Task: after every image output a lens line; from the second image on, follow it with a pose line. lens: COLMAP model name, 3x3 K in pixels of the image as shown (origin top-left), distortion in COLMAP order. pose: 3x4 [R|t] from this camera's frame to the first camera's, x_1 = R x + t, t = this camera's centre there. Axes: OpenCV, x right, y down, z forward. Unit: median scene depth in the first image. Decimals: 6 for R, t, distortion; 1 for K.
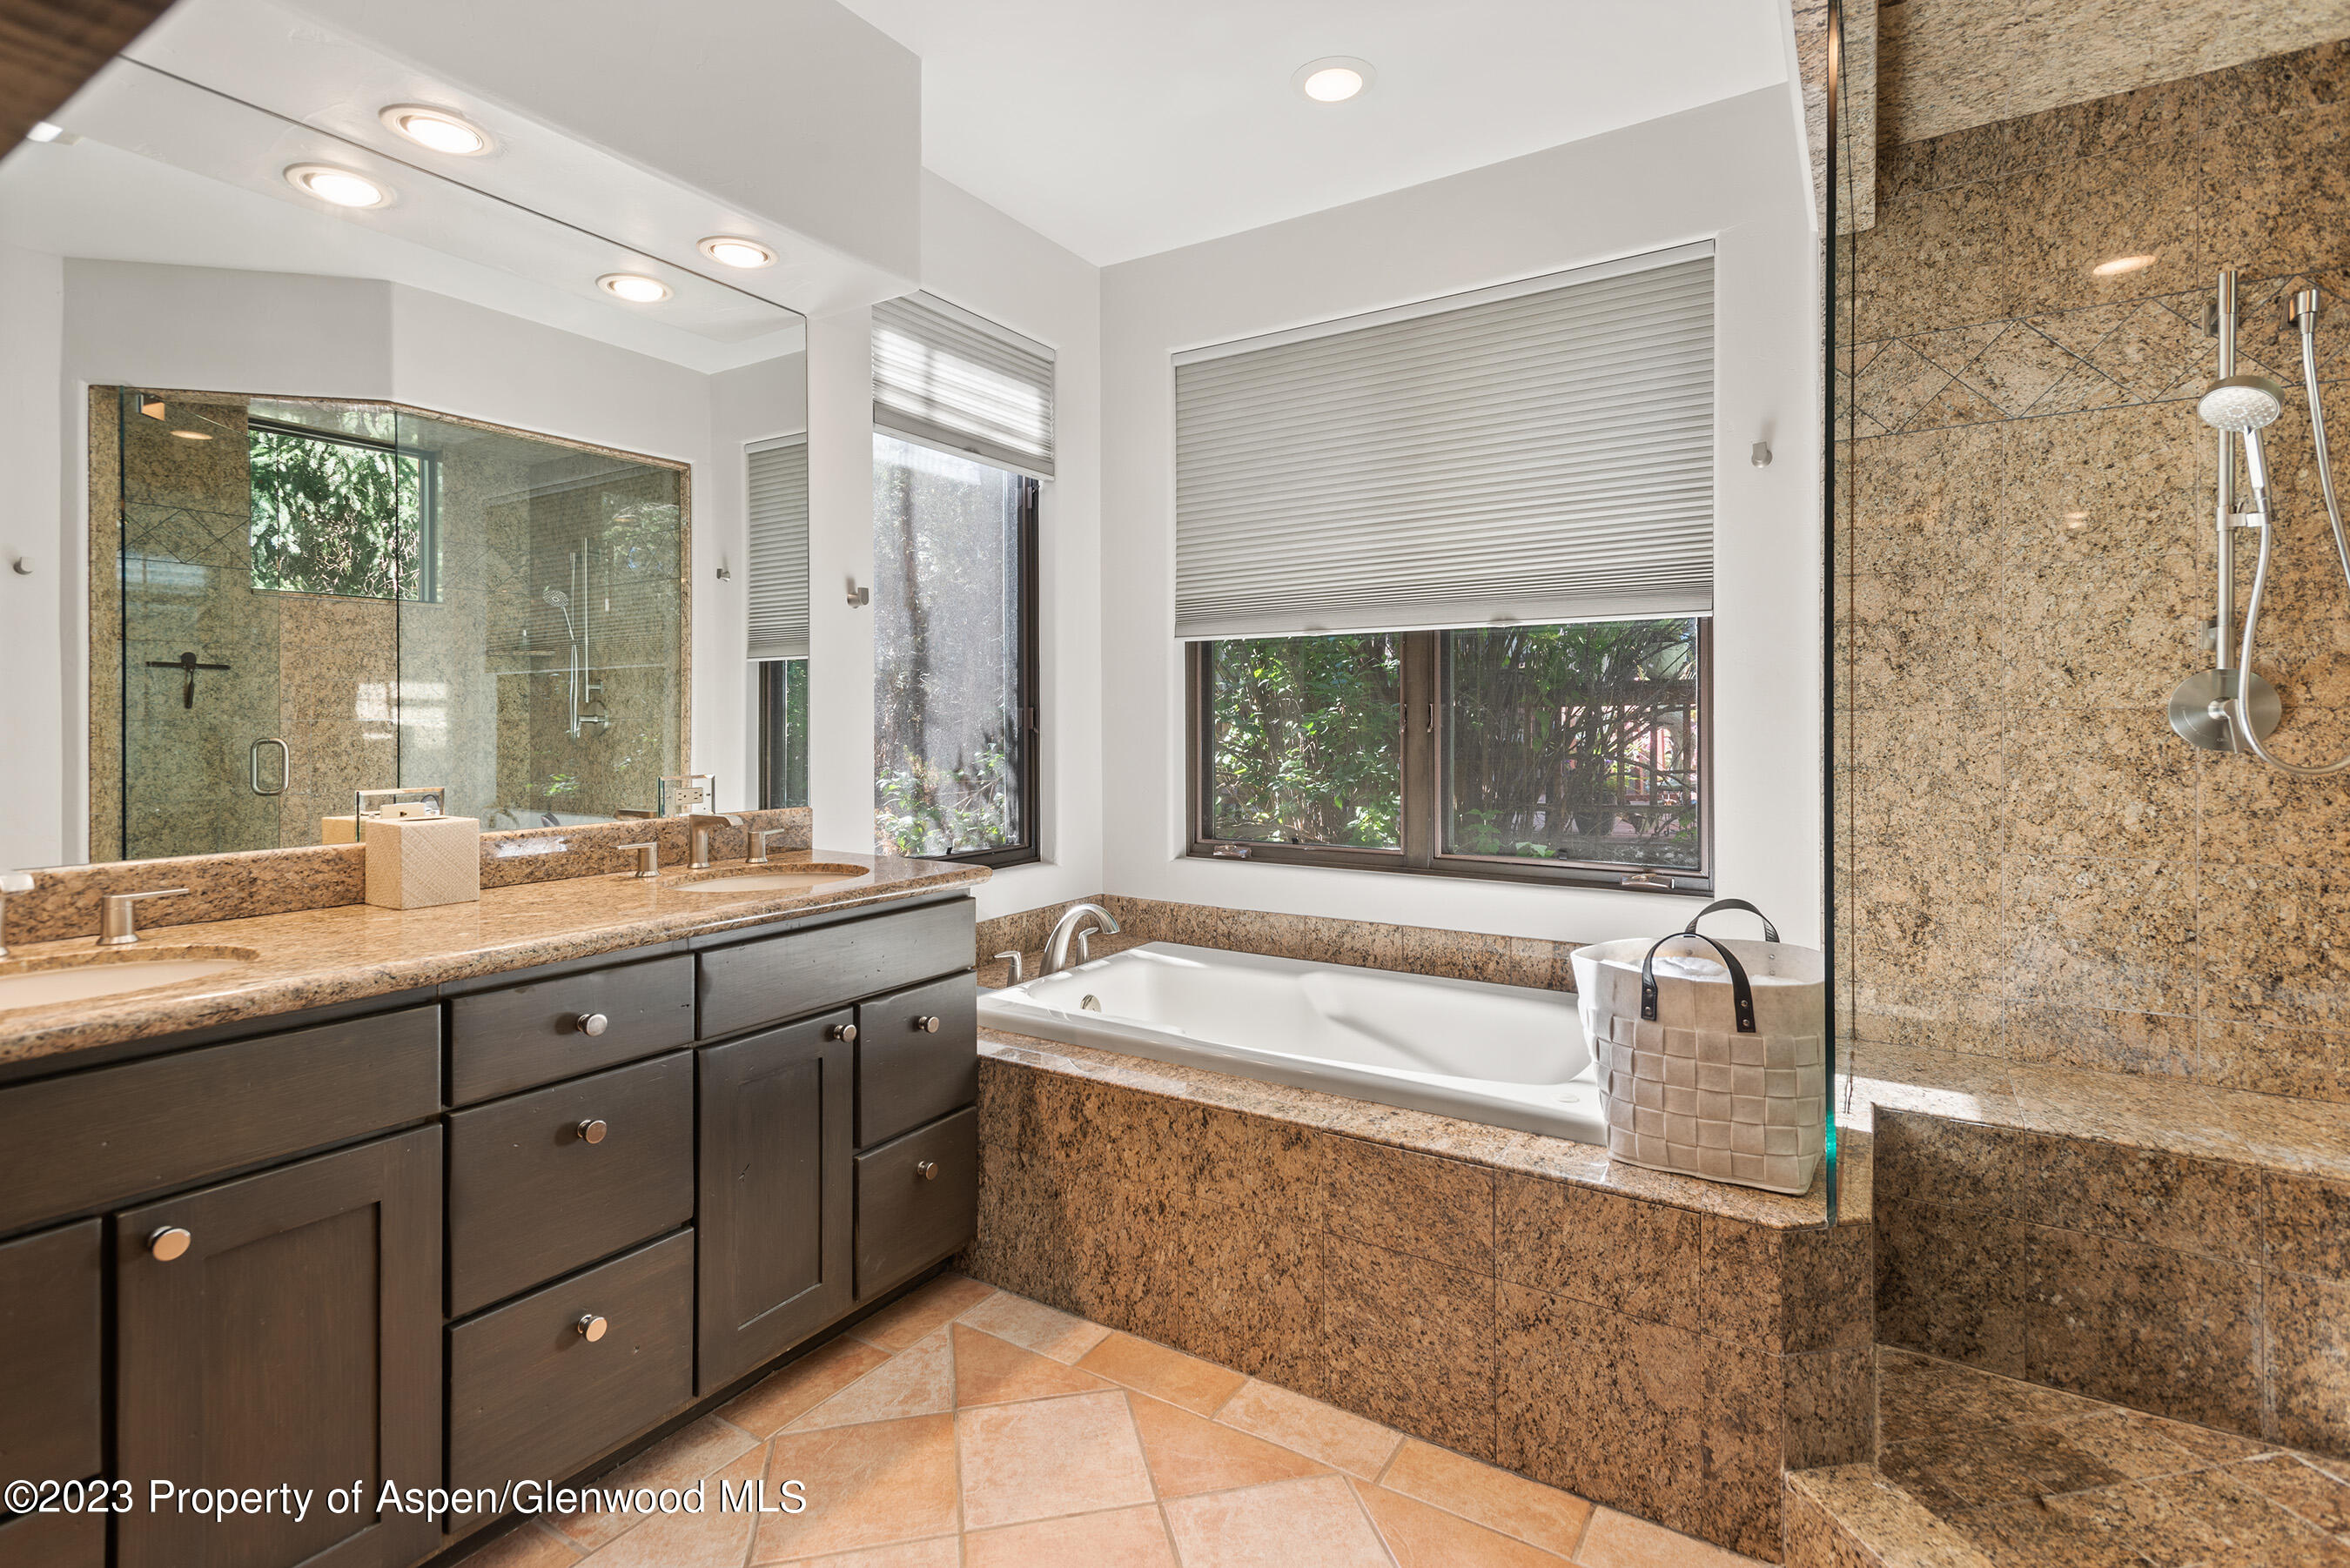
lens RADIAL K [[1131.8, 0, 1177.1], [0, 1131.8, 746.0], [0, 0, 1]] dist [0.022409, 0.000271]
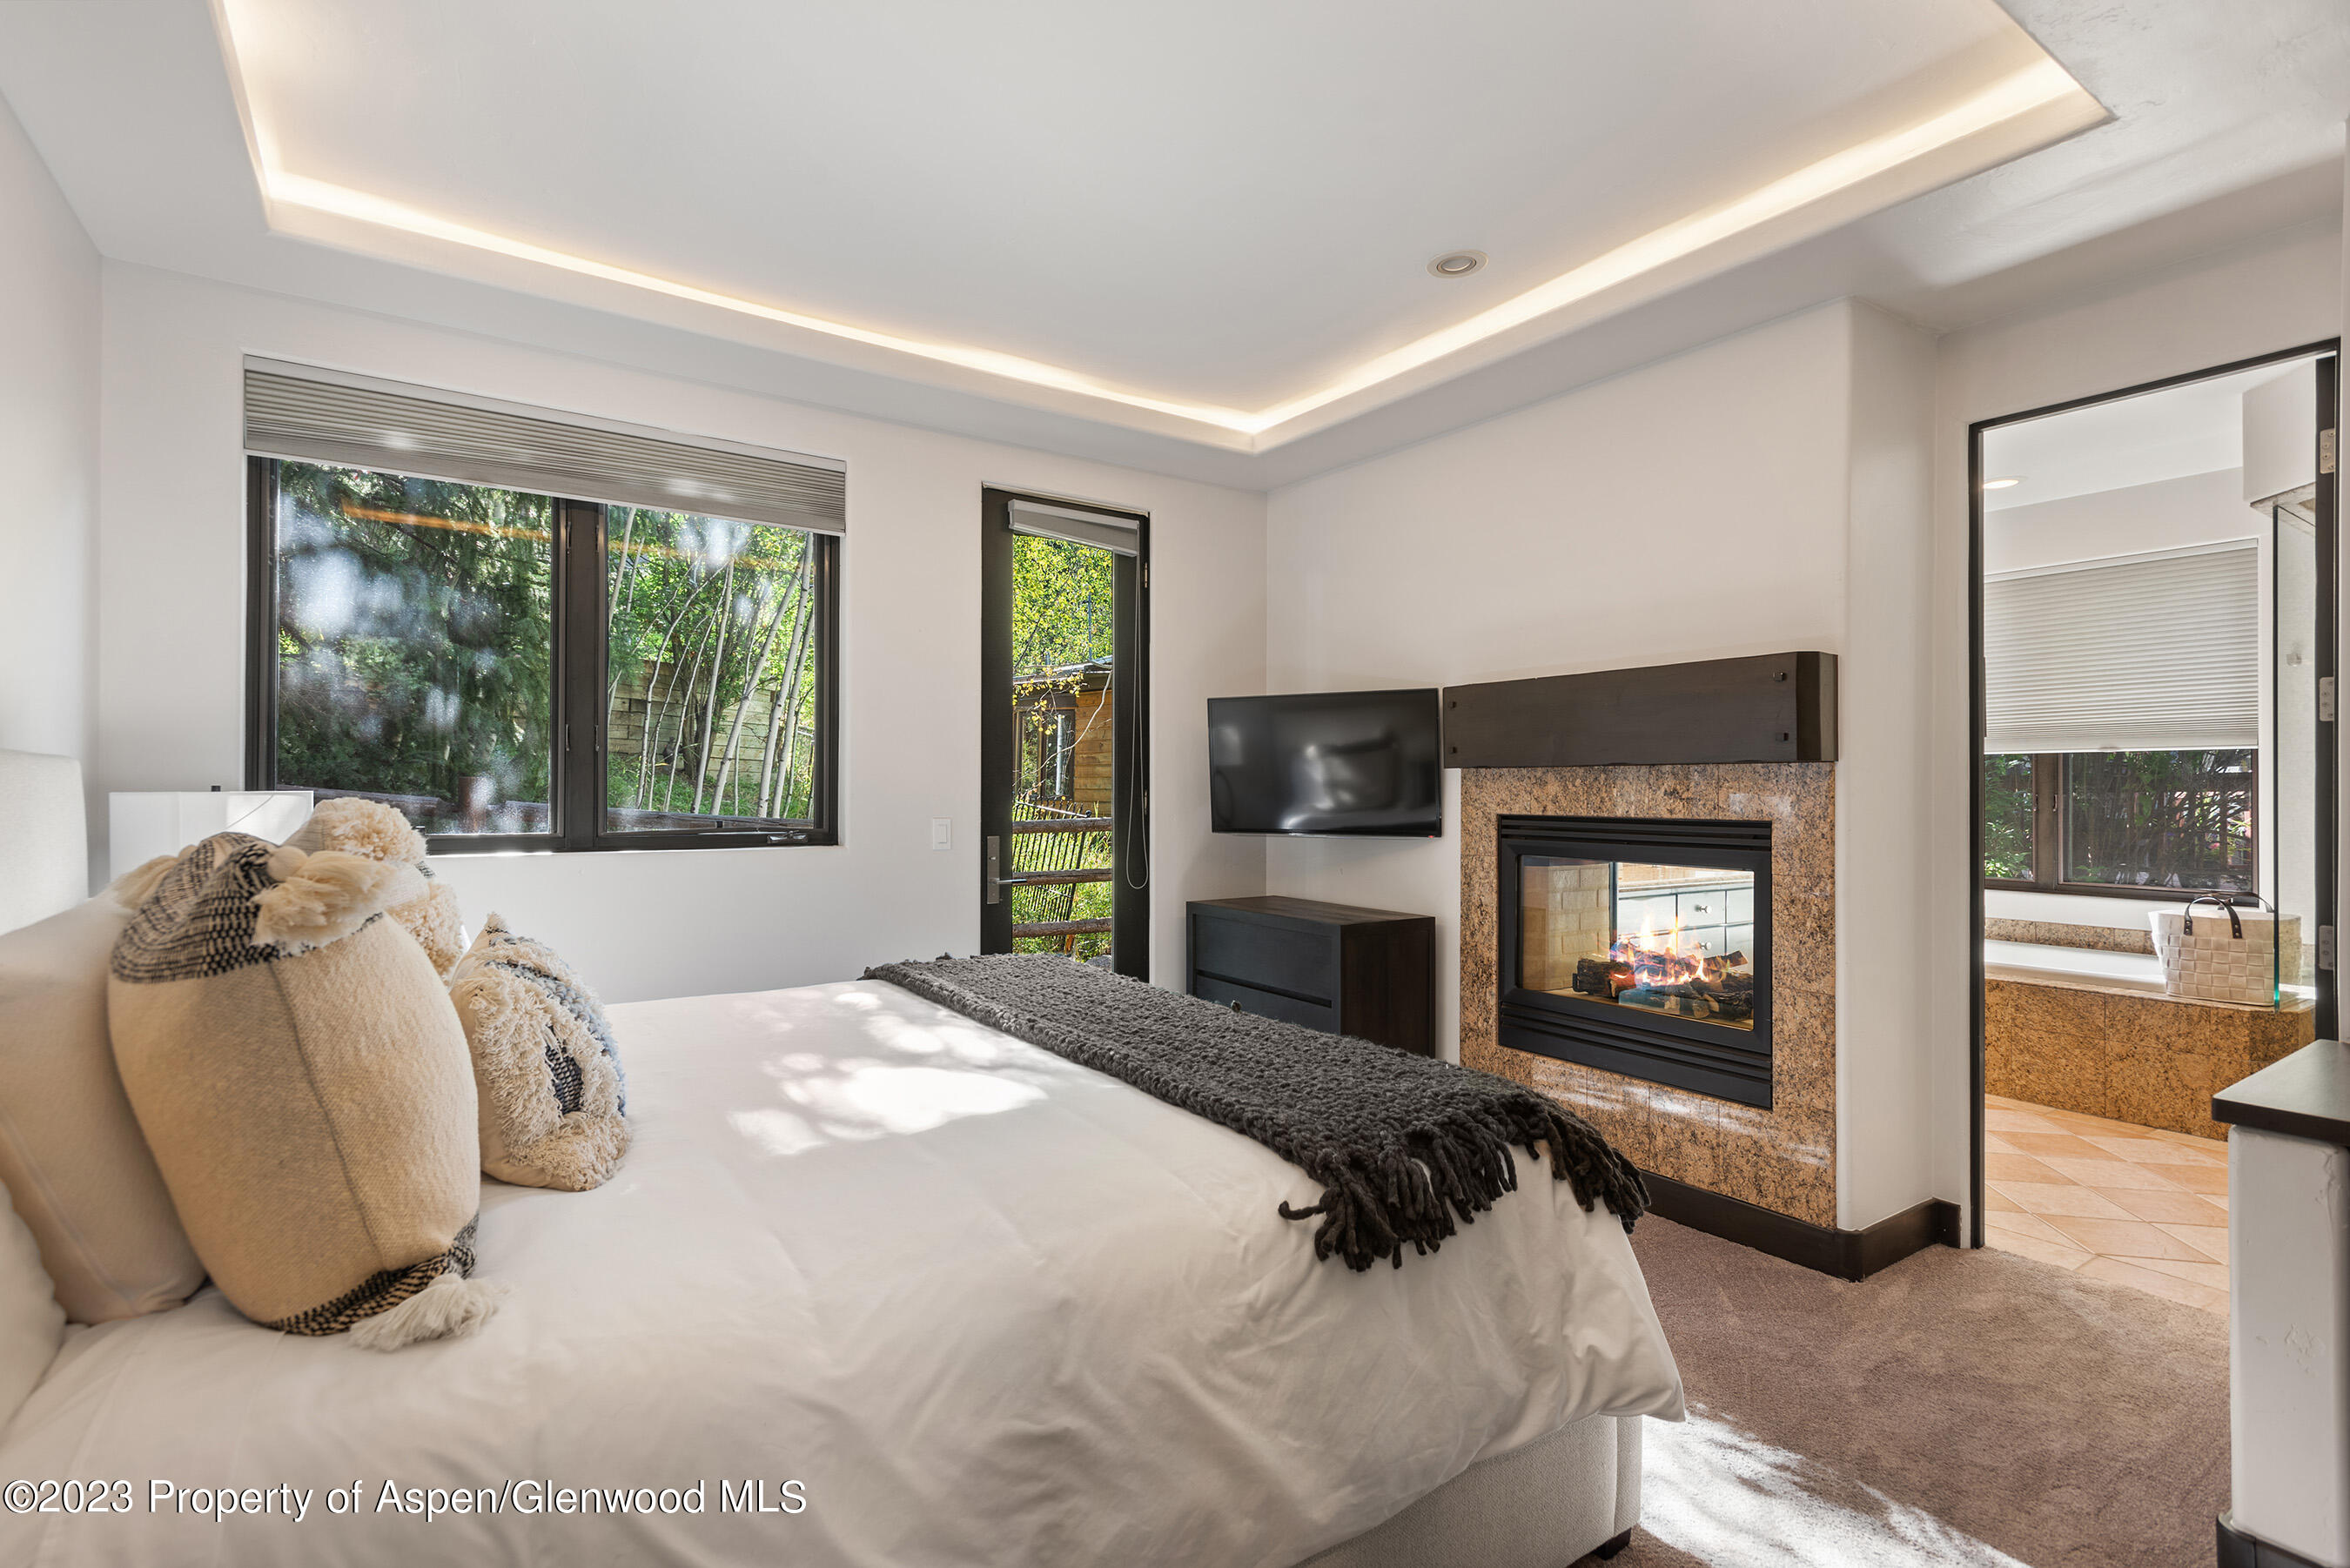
lens RADIAL K [[1095.7, 0, 1171.2], [0, 1095.7, 784.8], [0, 0, 1]] dist [0.016669, -0.006762]
pose [[0.912476, 0.006362, -0.409081, -0.362927], [-0.017486, 0.999572, -0.023459, 0.012431], [0.408756, 0.028559, 0.912197, -1.243223]]
